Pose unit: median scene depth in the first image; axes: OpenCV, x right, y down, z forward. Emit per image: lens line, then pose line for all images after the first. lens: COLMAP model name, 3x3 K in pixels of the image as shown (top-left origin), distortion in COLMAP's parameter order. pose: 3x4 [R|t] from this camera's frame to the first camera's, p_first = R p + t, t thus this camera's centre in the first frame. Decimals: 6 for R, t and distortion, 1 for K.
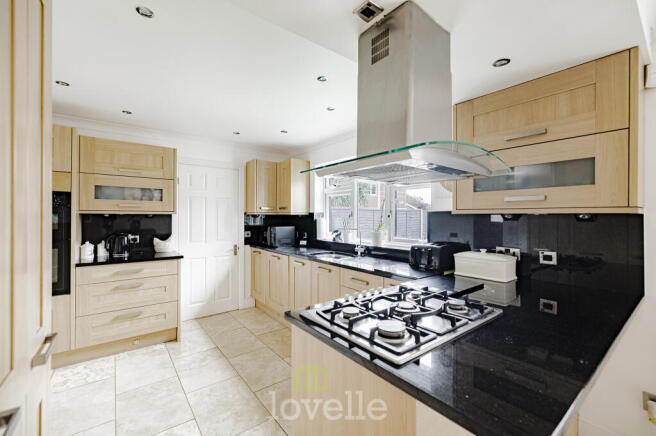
lens RADIAL K [[279.7, 0, 327.7], [0, 279.7, 217.8], [0, 0, 1]] dist [0.000956, 0.000124]
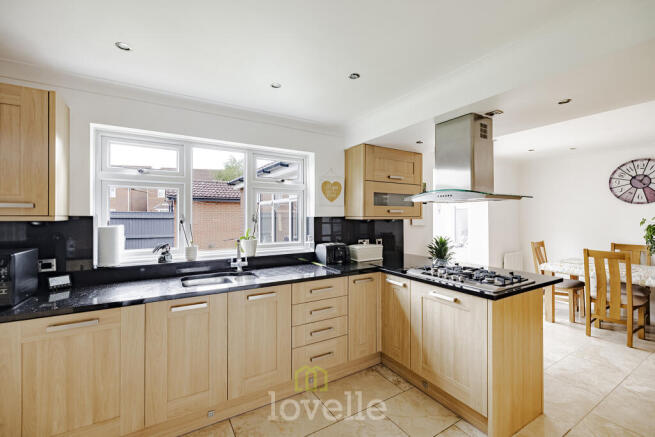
lens RADIAL K [[282.3, 0, 327.4], [0, 282.3, 211.3], [0, 0, 1]] dist [0.000268, 0.000092]
pose [[0.122402, 0.010590, 0.992424, -0.609918], [0.003719, 0.999931, -0.011129, -0.025110], [-0.992474, 0.005053, 0.122354, 0.609084]]
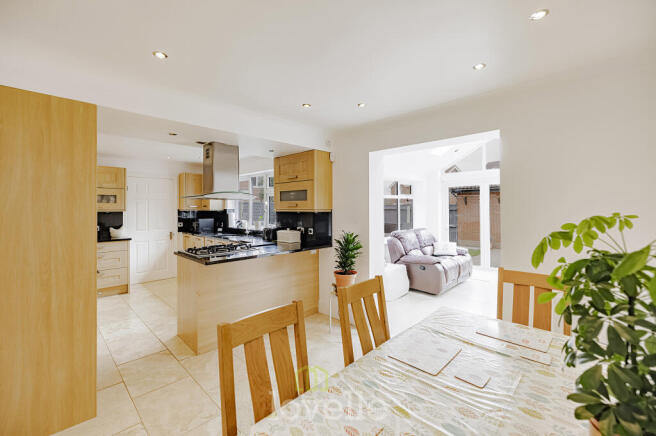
lens RADIAL K [[279.8, 0, 330.8], [0, 279.8, 208.5], [0, 0, 1]] dist [0.000608, -0.000021]
pose [[0.990229, -0.008288, 0.139205, 0.349801], [0.008698, 0.999959, -0.002343, -0.016871], [-0.139180, 0.003531, 0.990261, -0.664381]]
